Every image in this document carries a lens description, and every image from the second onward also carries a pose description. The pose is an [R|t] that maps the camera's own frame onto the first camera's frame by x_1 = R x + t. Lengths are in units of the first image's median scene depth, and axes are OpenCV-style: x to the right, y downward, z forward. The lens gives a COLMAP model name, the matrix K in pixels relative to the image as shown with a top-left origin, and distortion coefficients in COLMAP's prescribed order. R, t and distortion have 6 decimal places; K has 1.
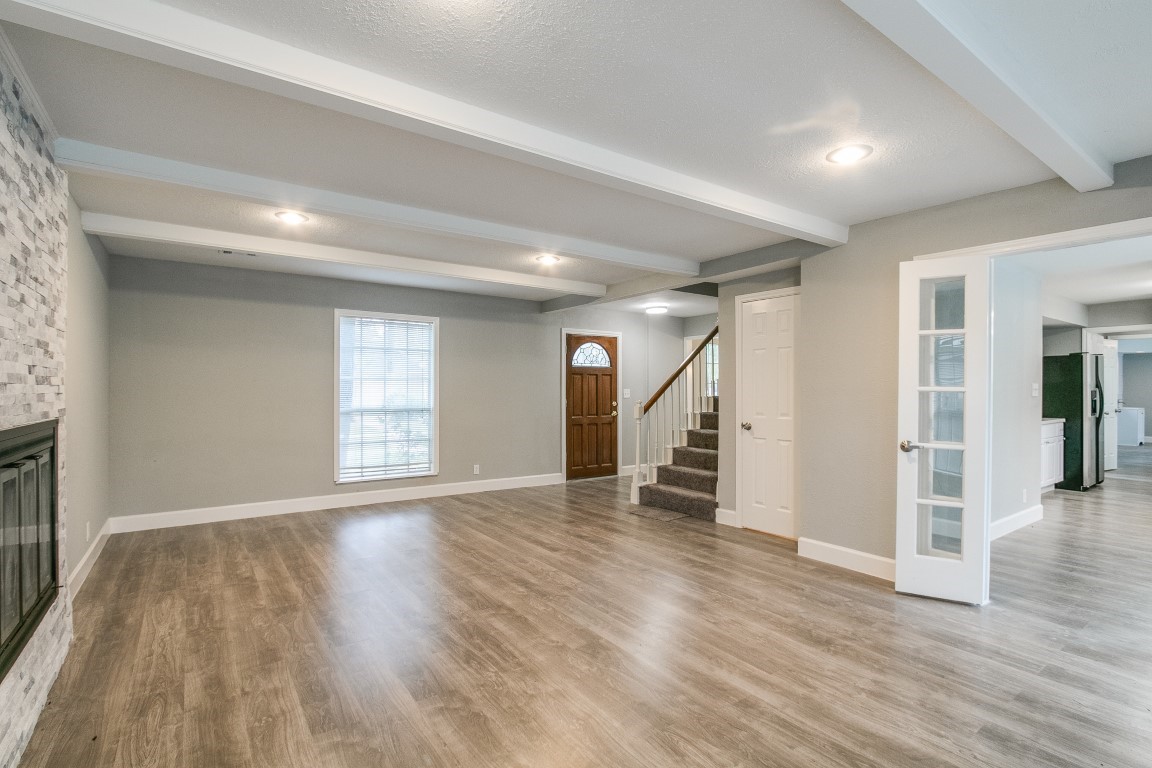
lens RADIAL K [[541.4, 0, 575.6], [0, 541.4, 385.7], [0, 0, 1]] dist [-0.024152, 0.002261]
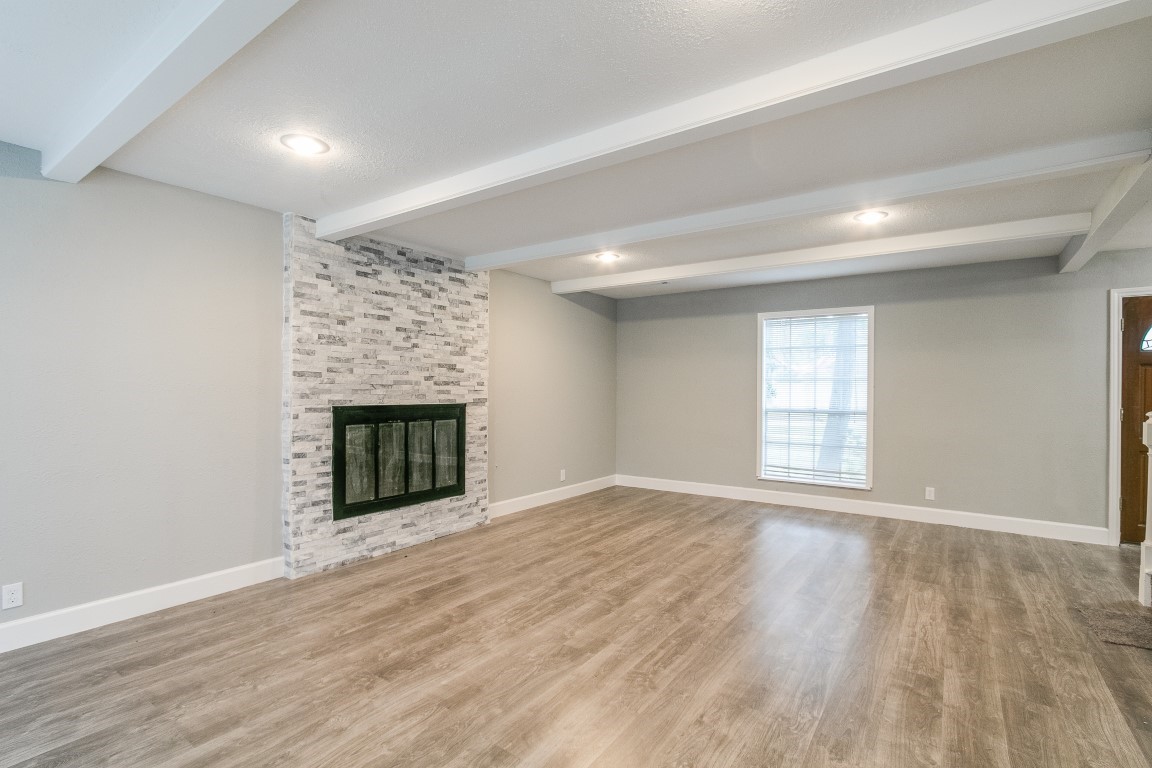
lens RADIAL K [[541.4, 0, 576.2], [0, 541.4, 388.5], [0, 0, 1]] dist [-0.024152, 0.002261]
pose [[0.332546, -0.000098, -0.943087, 0.674111], [0.002349, 0.999997, 0.000725, 0.004813], [0.943084, -0.002457, 0.332545, 0.481087]]
